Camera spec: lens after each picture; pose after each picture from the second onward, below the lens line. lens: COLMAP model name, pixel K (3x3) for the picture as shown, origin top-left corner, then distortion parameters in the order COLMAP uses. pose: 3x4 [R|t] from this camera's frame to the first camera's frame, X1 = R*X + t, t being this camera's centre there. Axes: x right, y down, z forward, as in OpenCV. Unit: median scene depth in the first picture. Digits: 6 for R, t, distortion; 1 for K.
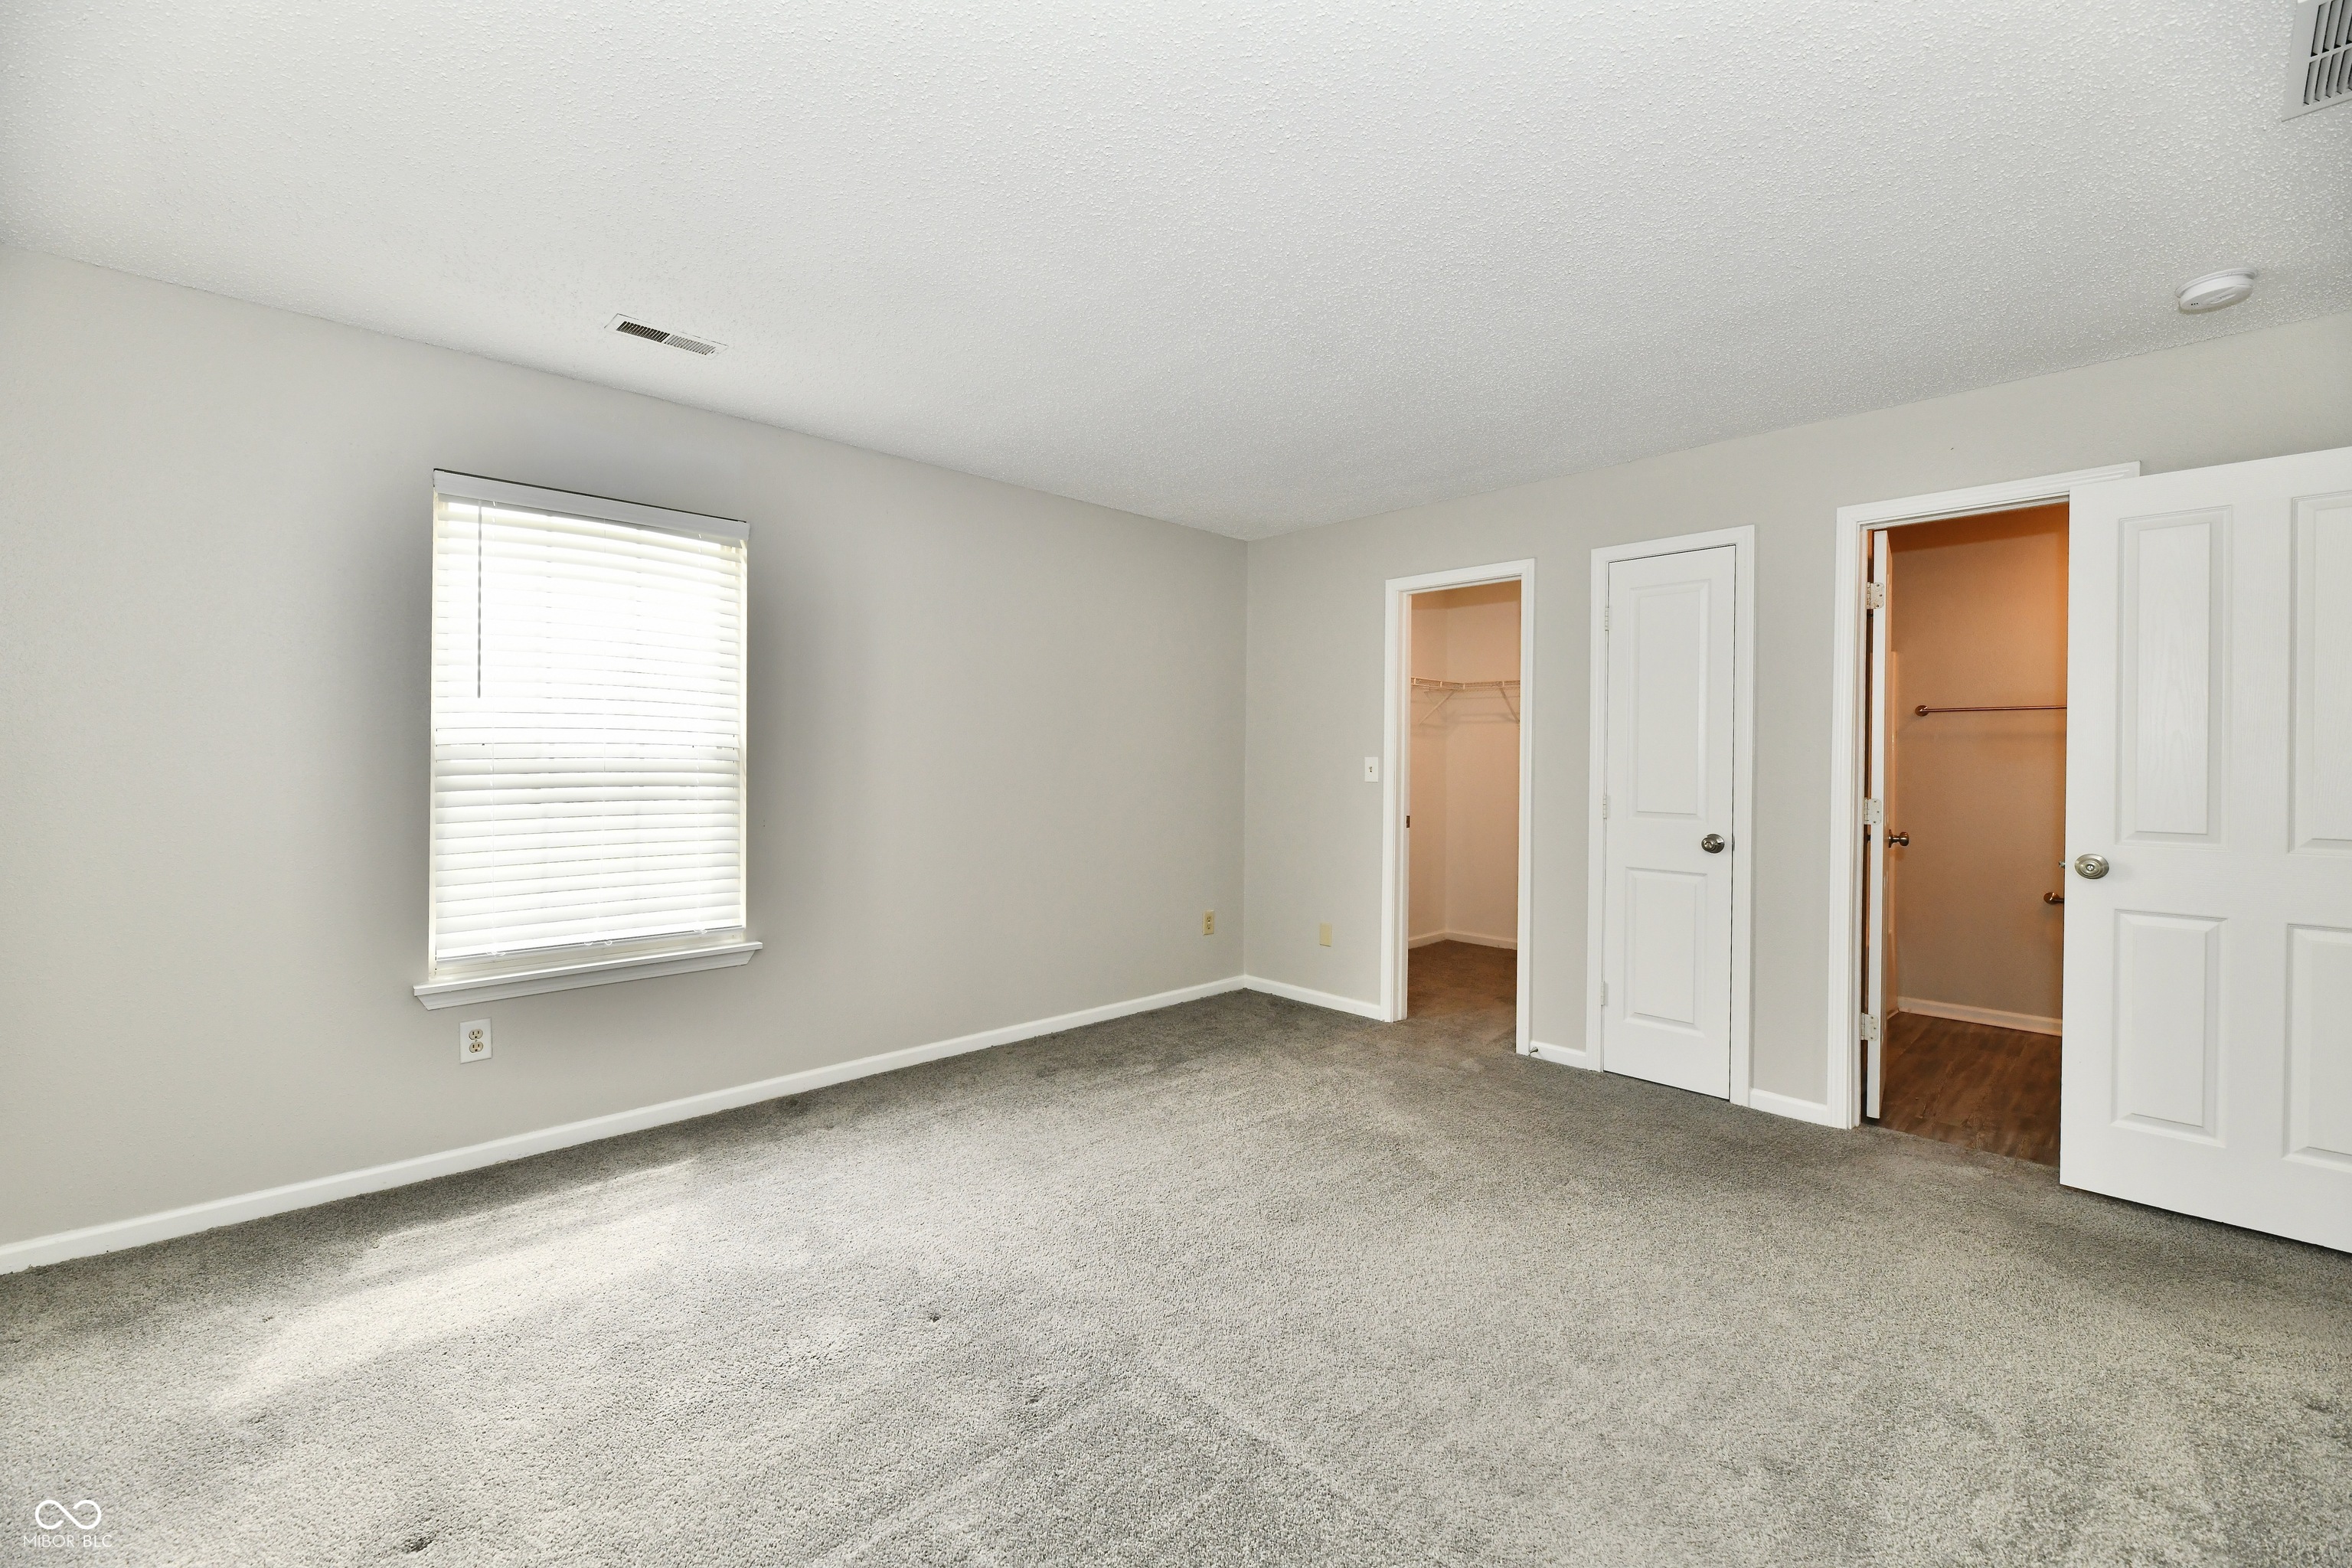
lens RADIAL K [[961.4, 0, 1191.4], [0, 961.4, 761.7], [0, 0, 1]] dist [-0.002018, -0.003739]
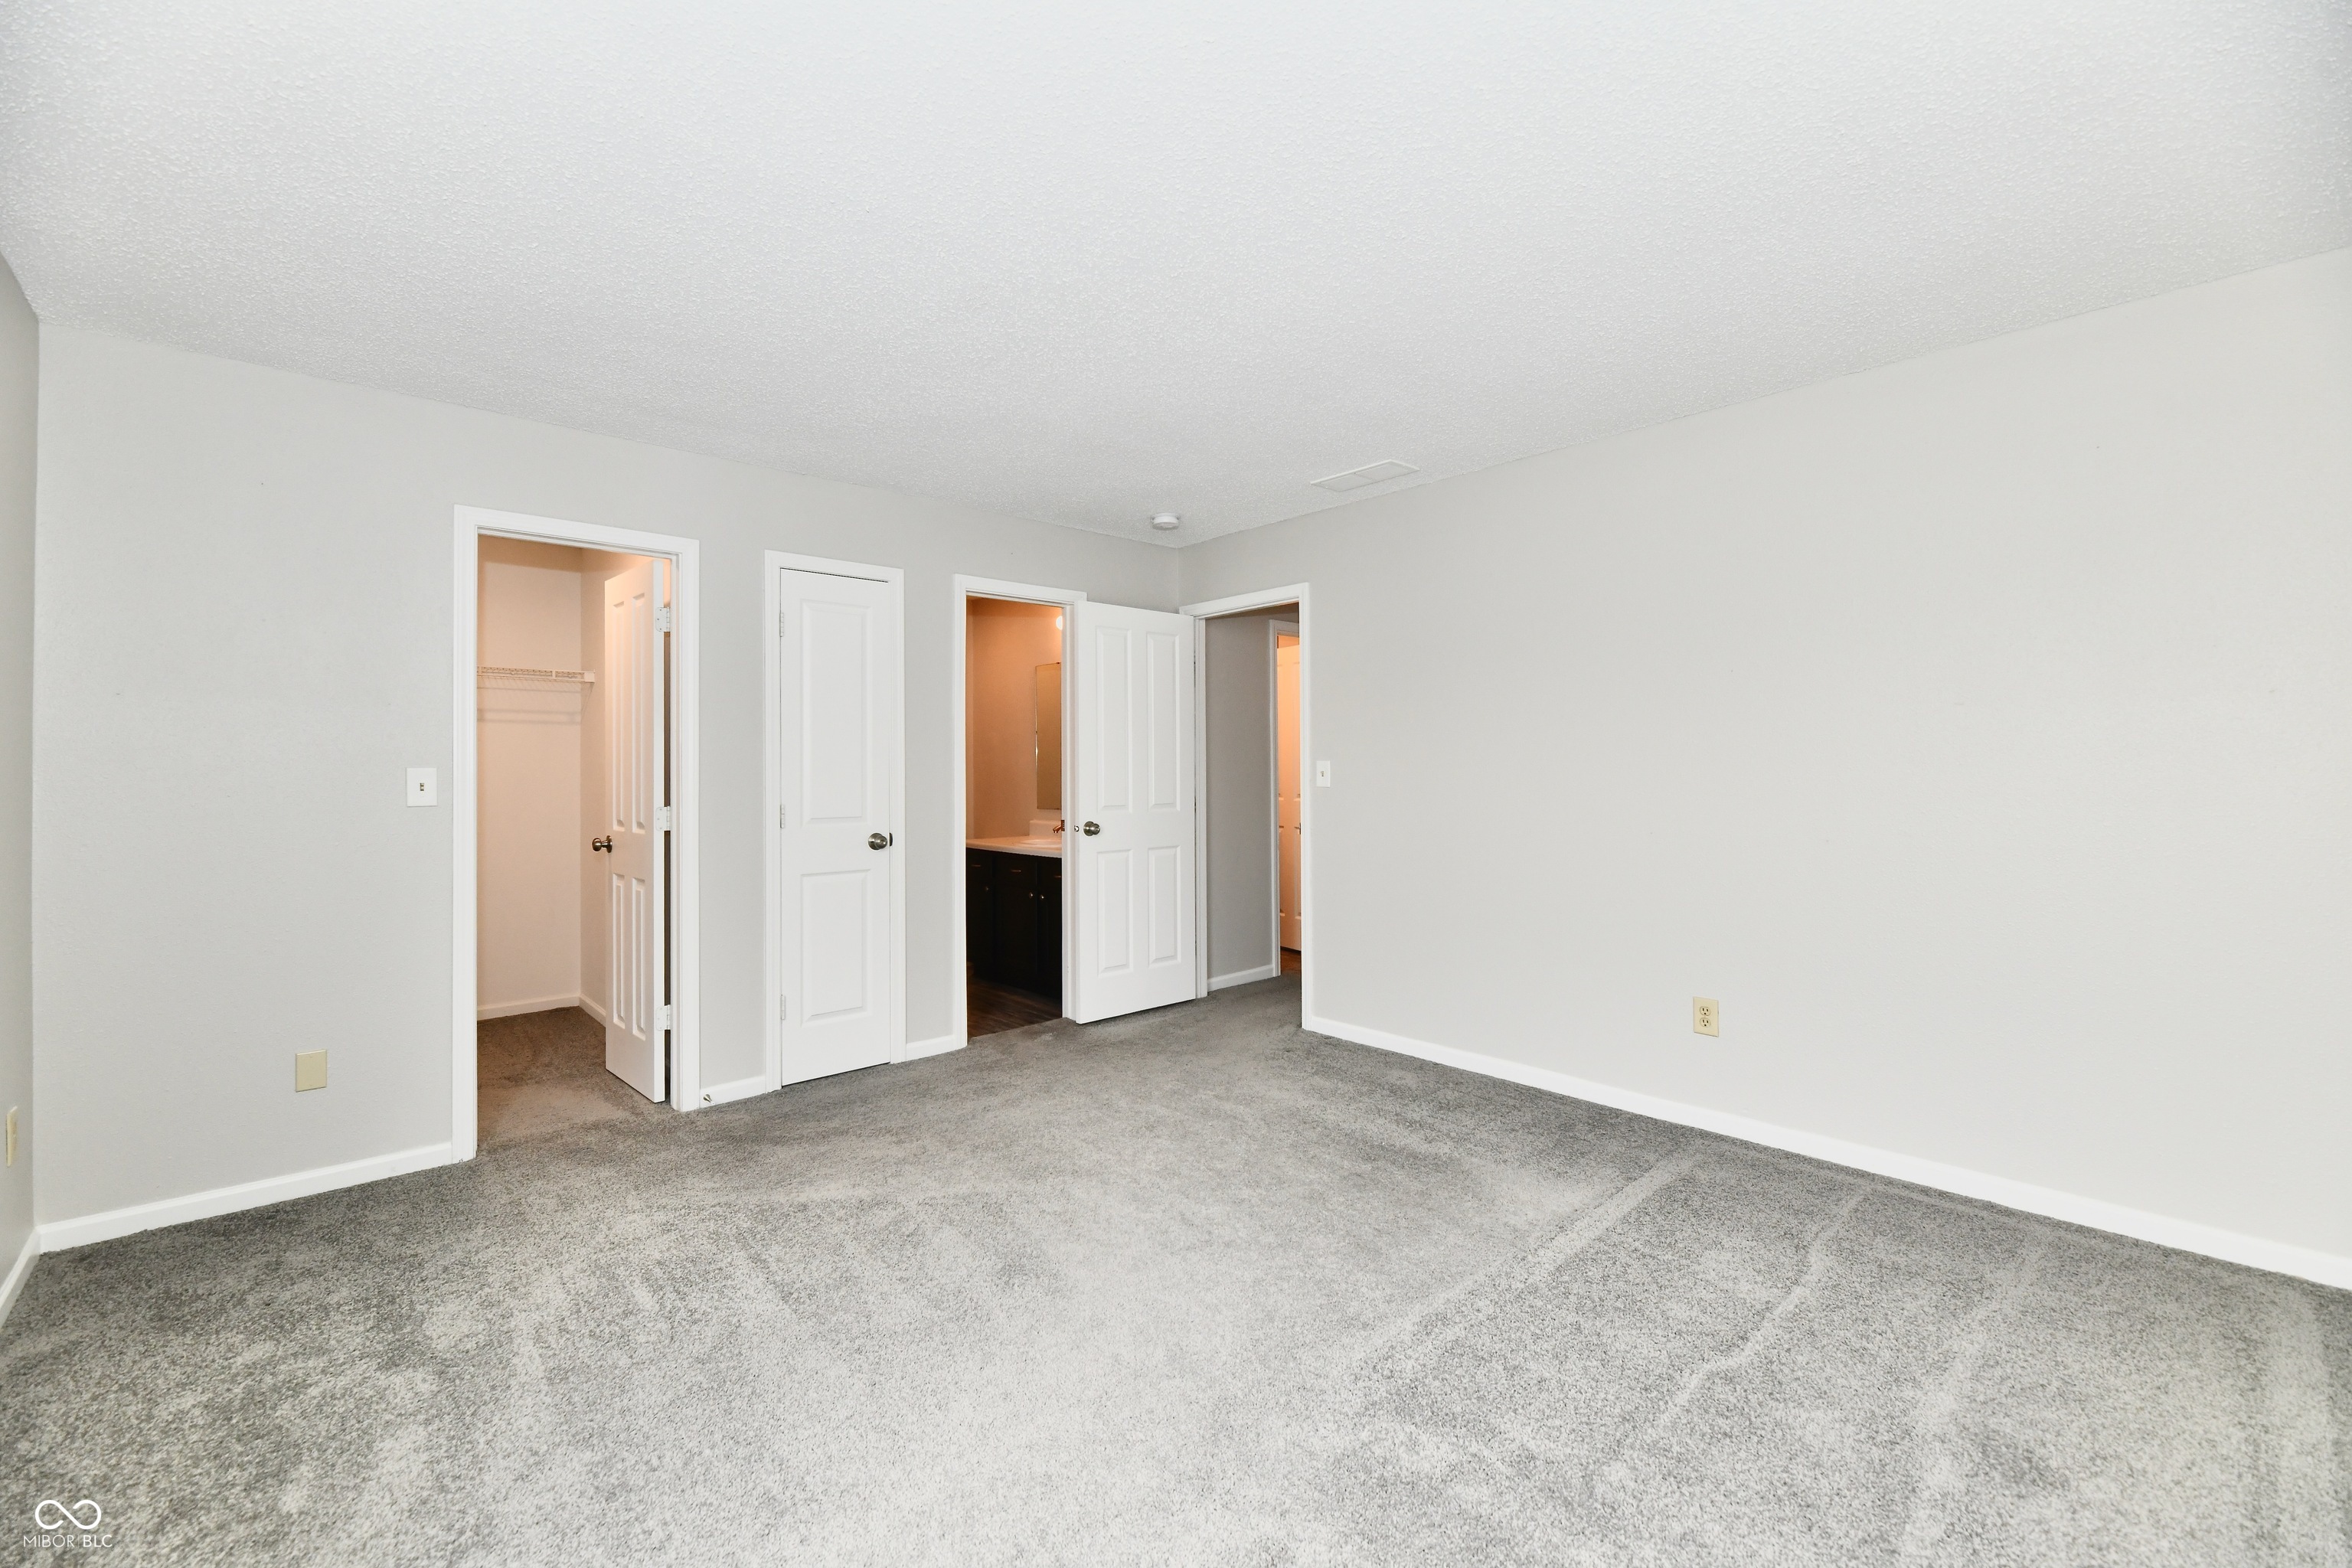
lens RADIAL K [[961.4, 0, 1151.6], [0, 961.4, 766.6], [0, 0, 1]] dist [-0.002018, -0.003739]
pose [[0.034153, -0.002893, 0.999412, -0.525869], [0.009901, 0.999948, 0.002557, -0.002731], [-0.999368, 0.009808, 0.034179, 0.580338]]
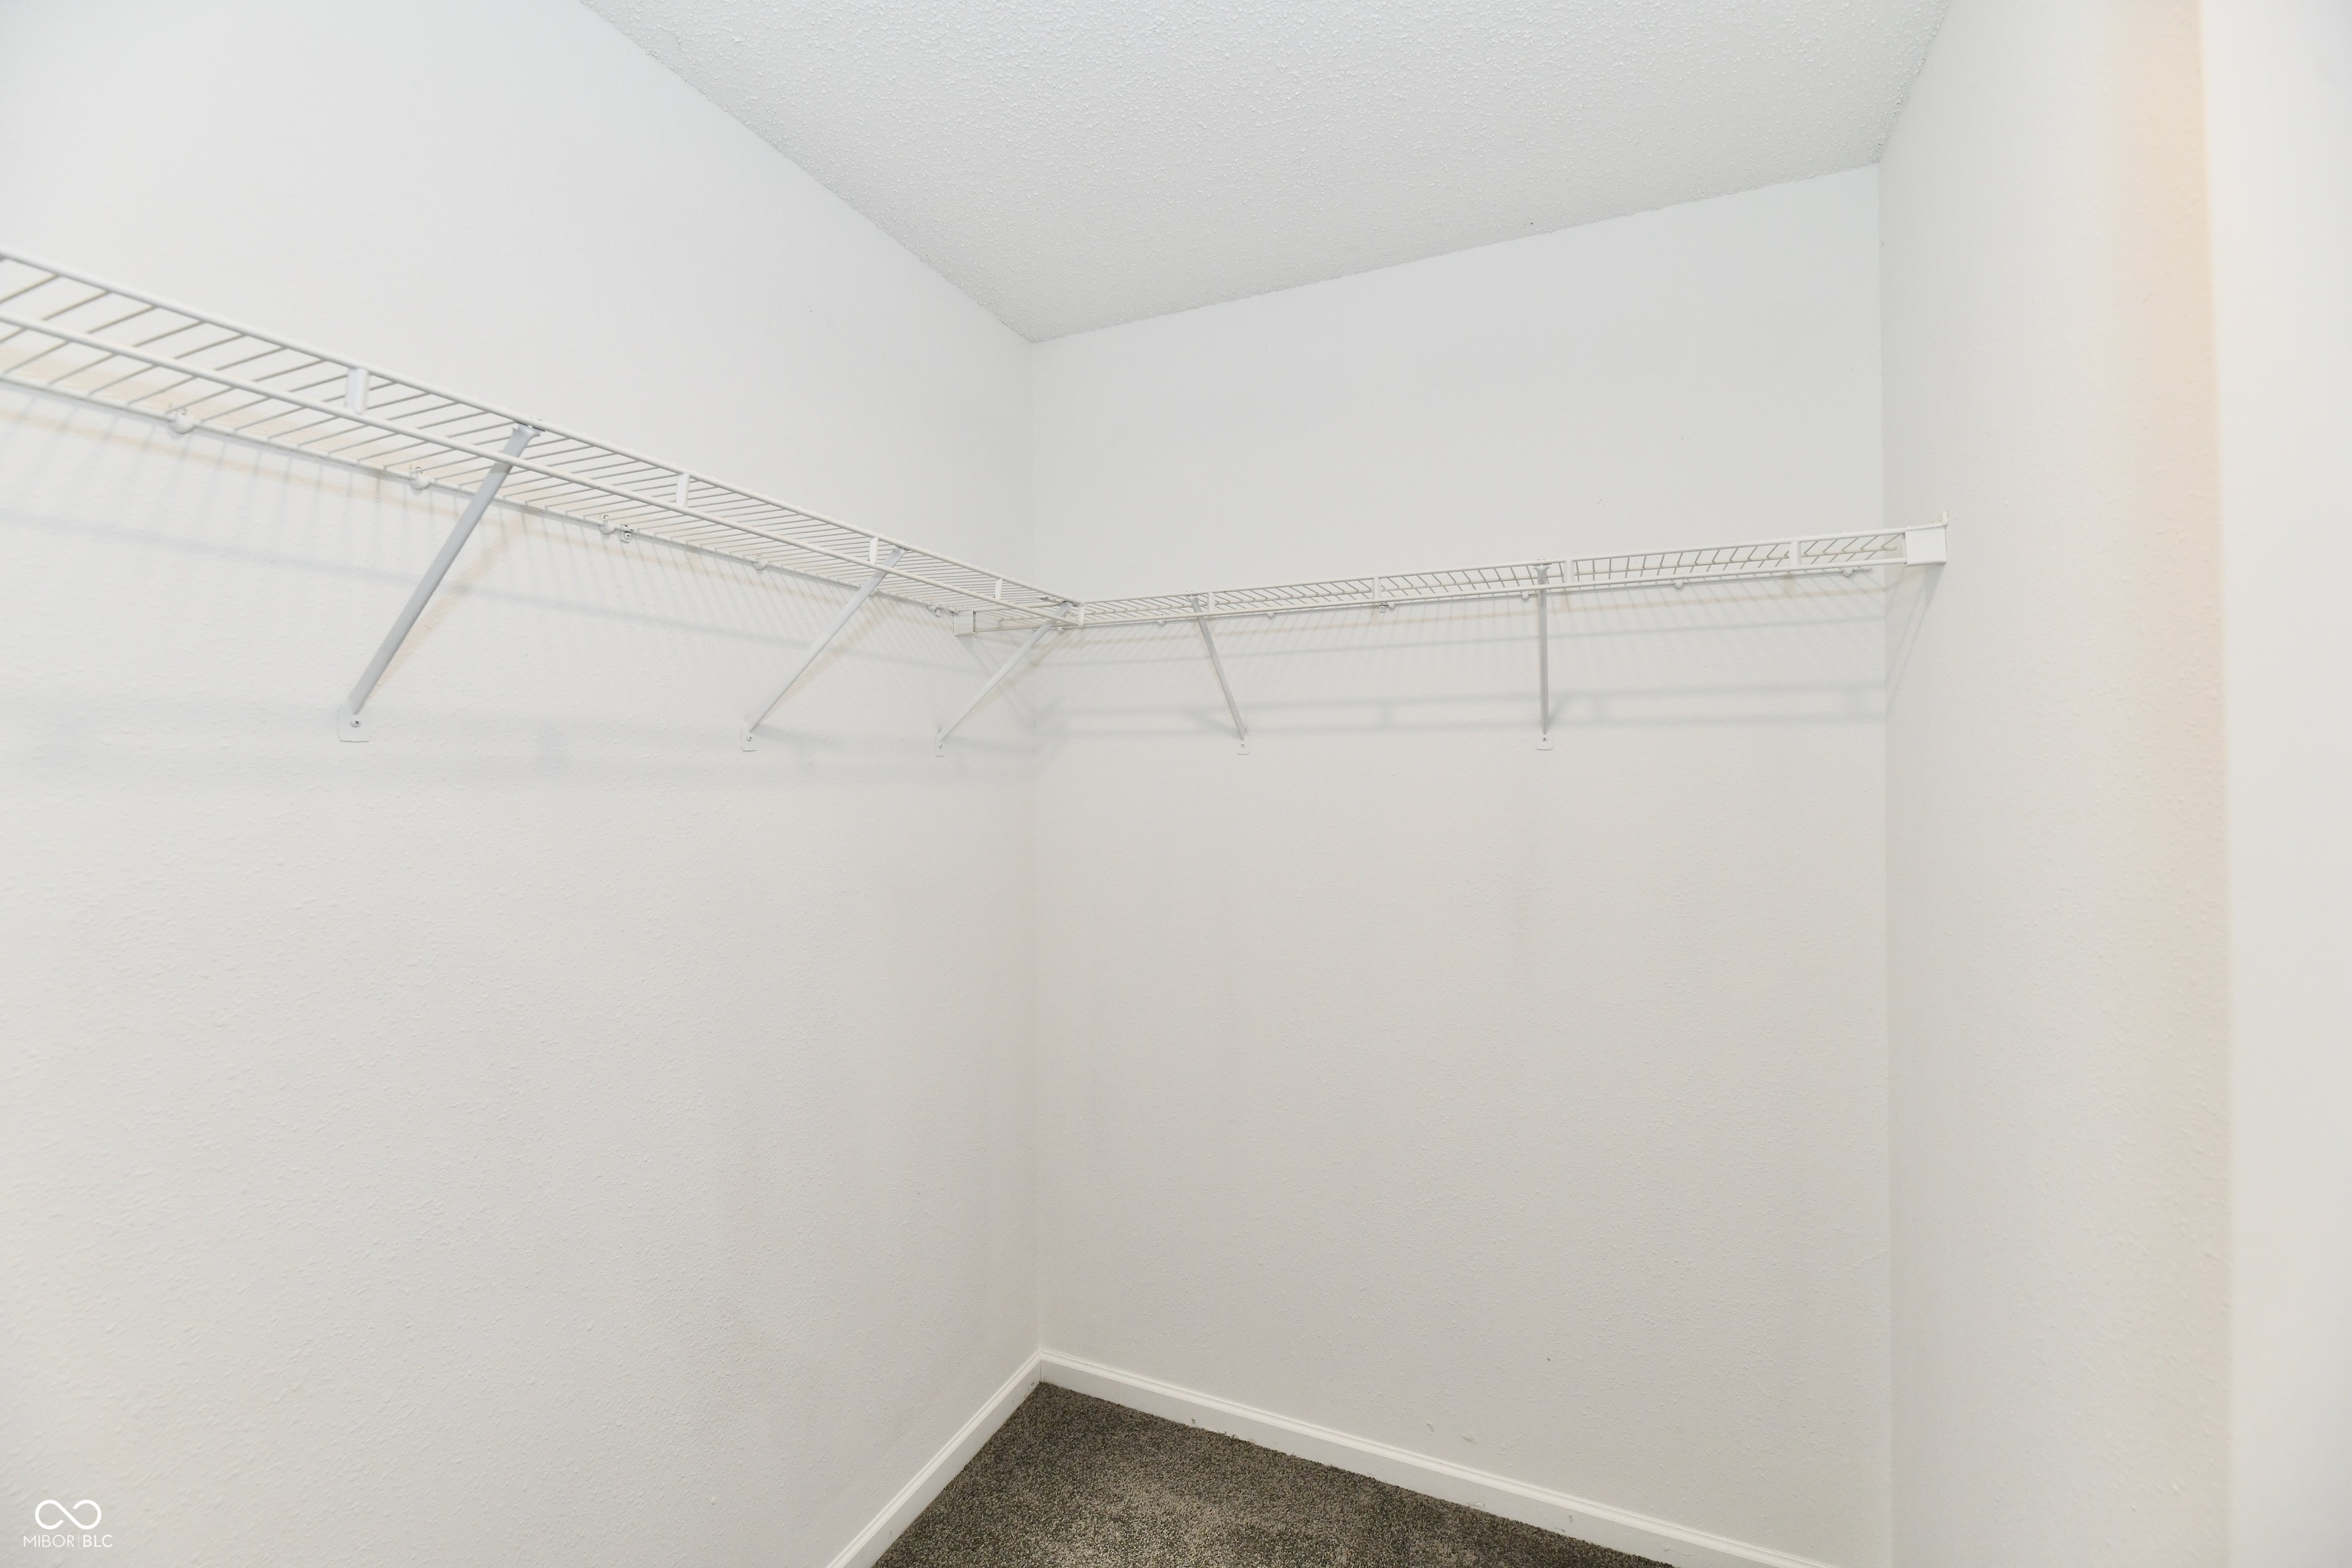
lens RADIAL K [[961.4, 0, 1183.1], [0, 961.4, 772.5], [0, 0, 1]] dist [-0.002018, -0.003739]
pose [[0.930779, -0.013651, 0.365327, 0.319602], [0.012461, 0.999907, 0.005617, -0.048301], [-0.365369, -0.000676, 0.930862, 1.125647]]
